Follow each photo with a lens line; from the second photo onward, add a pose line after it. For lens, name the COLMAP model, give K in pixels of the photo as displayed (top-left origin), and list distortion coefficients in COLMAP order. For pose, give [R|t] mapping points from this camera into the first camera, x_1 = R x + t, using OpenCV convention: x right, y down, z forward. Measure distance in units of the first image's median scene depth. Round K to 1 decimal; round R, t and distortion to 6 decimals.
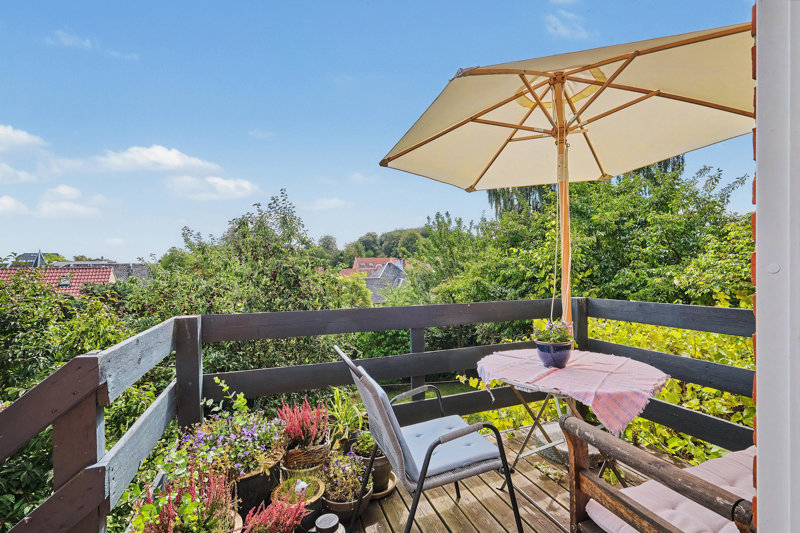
lens RADIAL K [[351.2, 0, 401.3], [0, 351.2, 270.9], [0, 0, 1]] dist [0.000366, -0.000104]
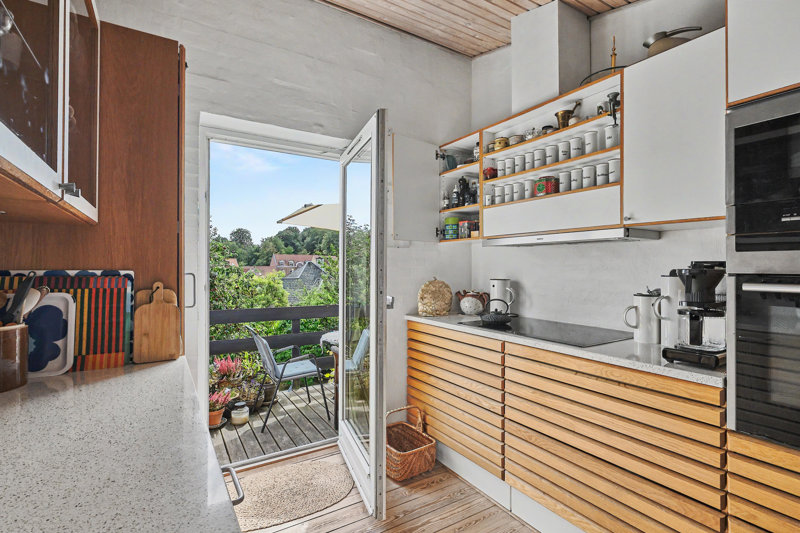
lens RADIAL K [[387.8, 0, 400.6], [0, 387.8, 263.4], [0, 0, 1]] dist [0.002459, -0.000894]
pose [[0.982822, 0.019338, 0.183538, 0.036350], [-0.016895, 0.999747, -0.014866, -0.017883], [-0.183779, 0.011510, 0.982900, -0.182232]]
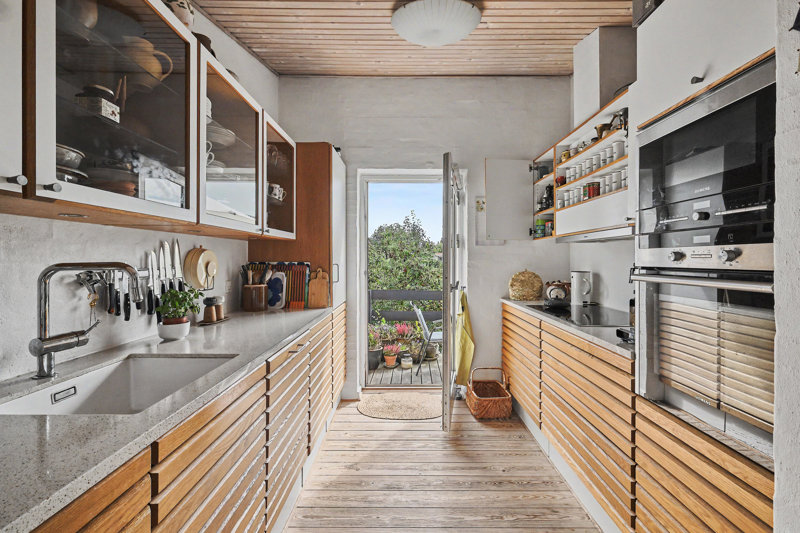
lens RADIAL K [[351.2, 0, 403.6], [0, 351.2, 260.6], [0, 0, 1]] dist [0.000366, -0.000104]
pose [[0.927707, 0.018588, -0.372846, 0.106764], [-0.018063, 0.999825, 0.004903, -0.019084], [0.372872, 0.002187, 0.927880, -0.226481]]
